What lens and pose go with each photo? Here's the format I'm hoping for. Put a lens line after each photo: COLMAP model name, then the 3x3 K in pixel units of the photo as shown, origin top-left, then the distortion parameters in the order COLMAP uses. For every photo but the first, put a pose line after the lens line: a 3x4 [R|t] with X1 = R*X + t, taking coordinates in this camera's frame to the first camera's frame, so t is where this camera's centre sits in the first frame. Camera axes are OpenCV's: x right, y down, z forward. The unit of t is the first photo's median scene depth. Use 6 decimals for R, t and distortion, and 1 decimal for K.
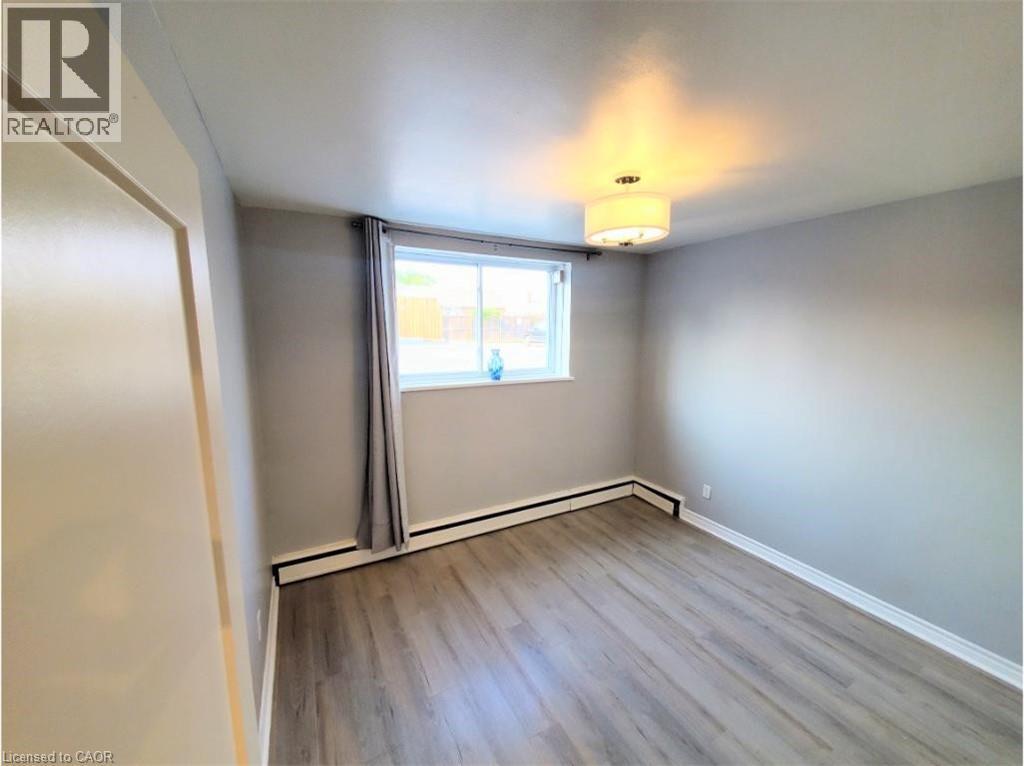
lens RADIAL K [[414.4, 0, 511.3], [0, 414.4, 383.1], [0, 0, 1]] dist [-0.001914, -0.000145]
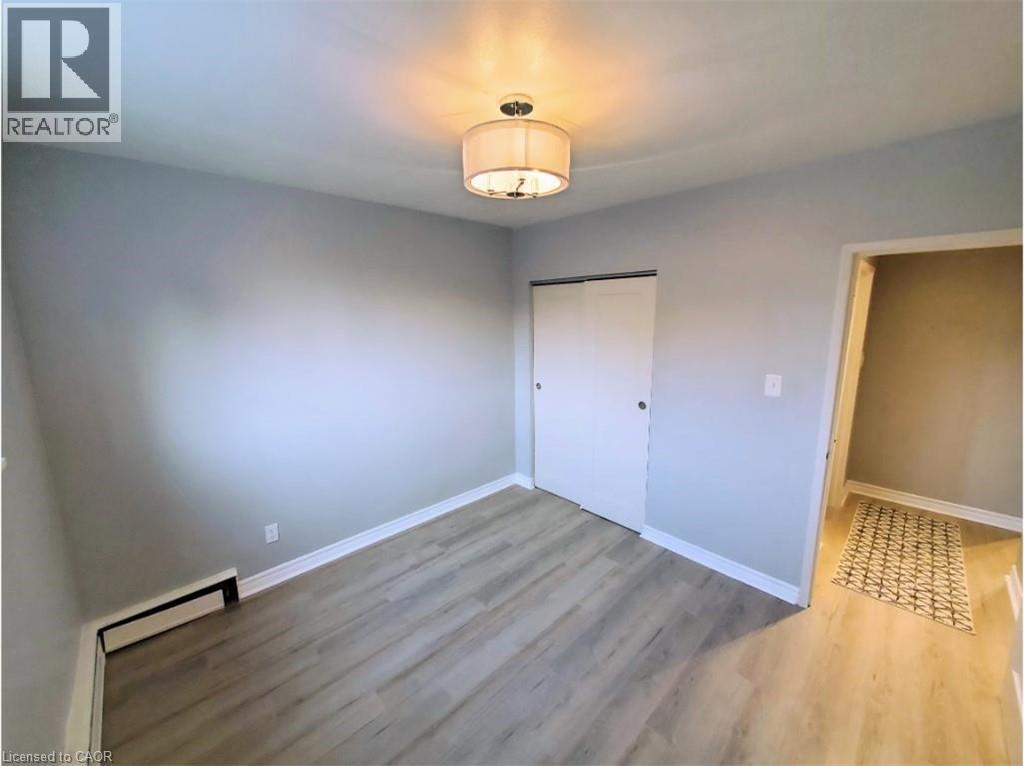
lens RADIAL K [[414.4, 0, 512.4], [0, 414.4, 379.8], [0, 0, 1]] dist [-0.001914, -0.000145]
pose [[-0.285081, -0.162202, 0.944679, -0.378229], [0.145792, 0.966772, 0.209991, -0.116525], [-0.947351, 0.197591, -0.251961, 0.929492]]
